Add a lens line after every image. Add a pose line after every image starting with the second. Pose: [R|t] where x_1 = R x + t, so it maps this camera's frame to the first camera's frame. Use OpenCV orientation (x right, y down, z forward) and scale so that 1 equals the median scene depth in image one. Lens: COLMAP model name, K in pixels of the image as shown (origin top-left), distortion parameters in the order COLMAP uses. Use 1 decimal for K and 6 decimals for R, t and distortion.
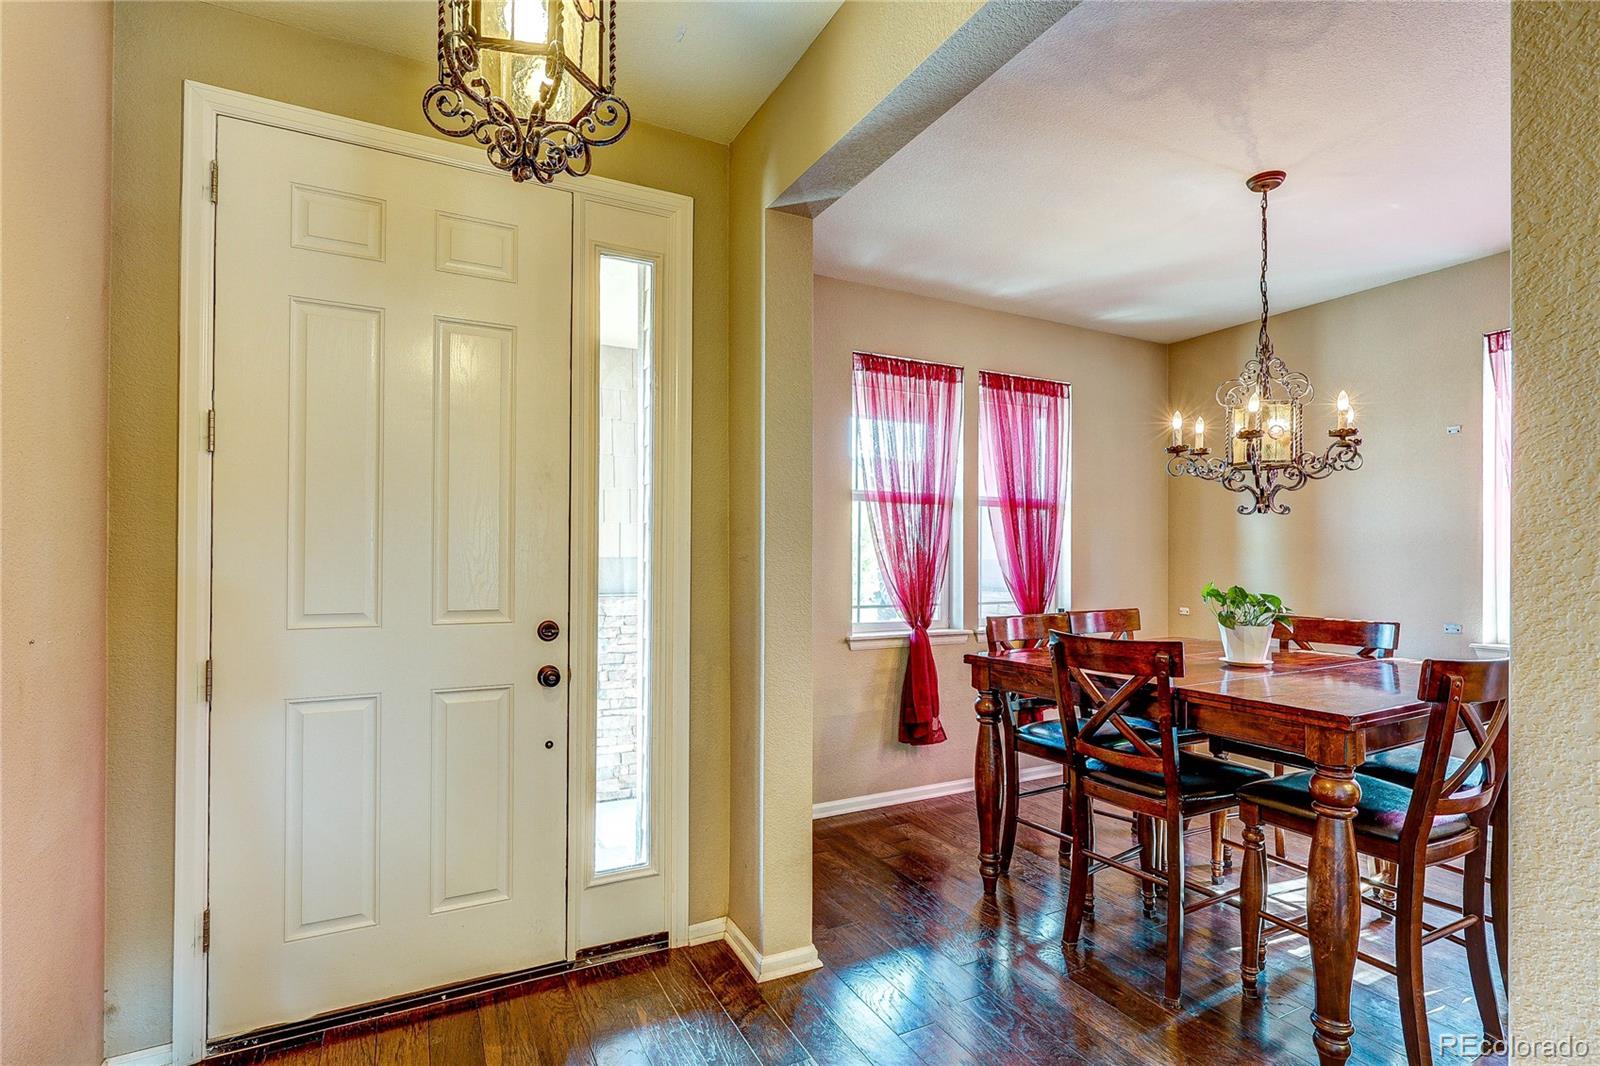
lens RADIAL K [[760.8, 0, 797.5], [0, 760.8, 543.9], [0, 0, 1]] dist [0.000439, 0.000050]
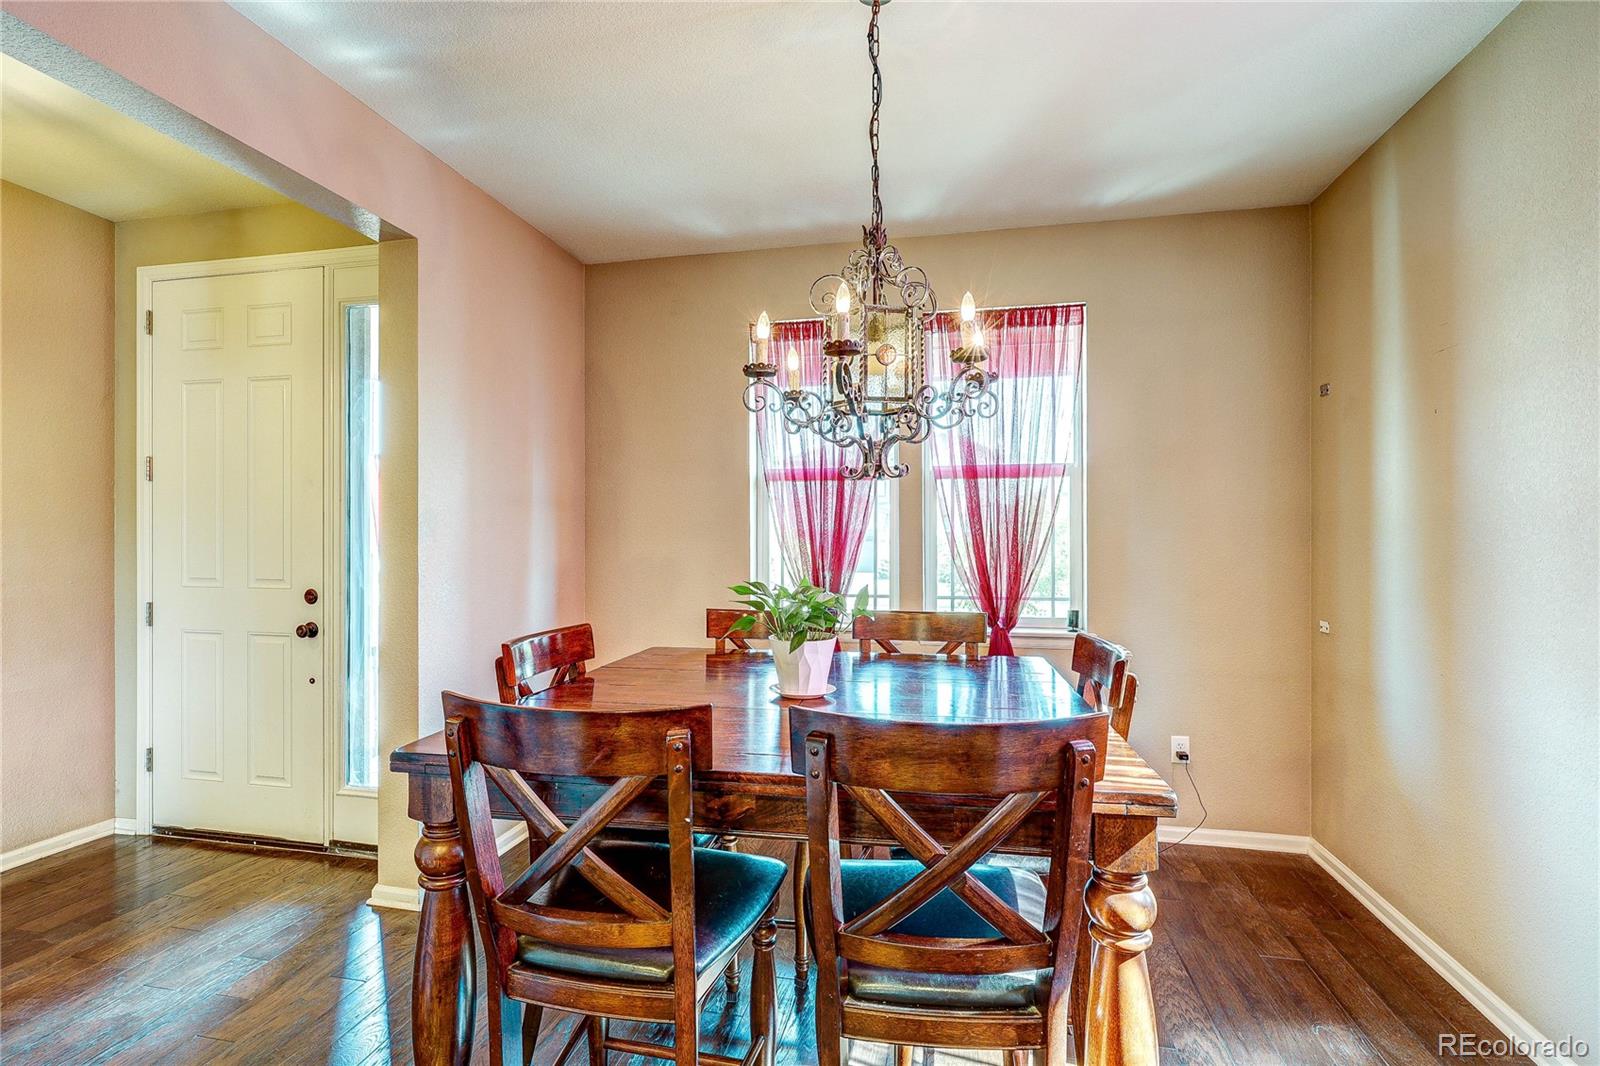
lens RADIAL K [[750.0, 0, 800.0], [0, 750.0, 533.0], [0, 0, 1]] dist [0.000239, 0.000141]
pose [[0.769561, -0.009653, -0.638500, 1.160737], [0.012752, 0.999919, 0.000253, 0.012139], [0.638446, -0.008337, 0.769621, 0.516351]]
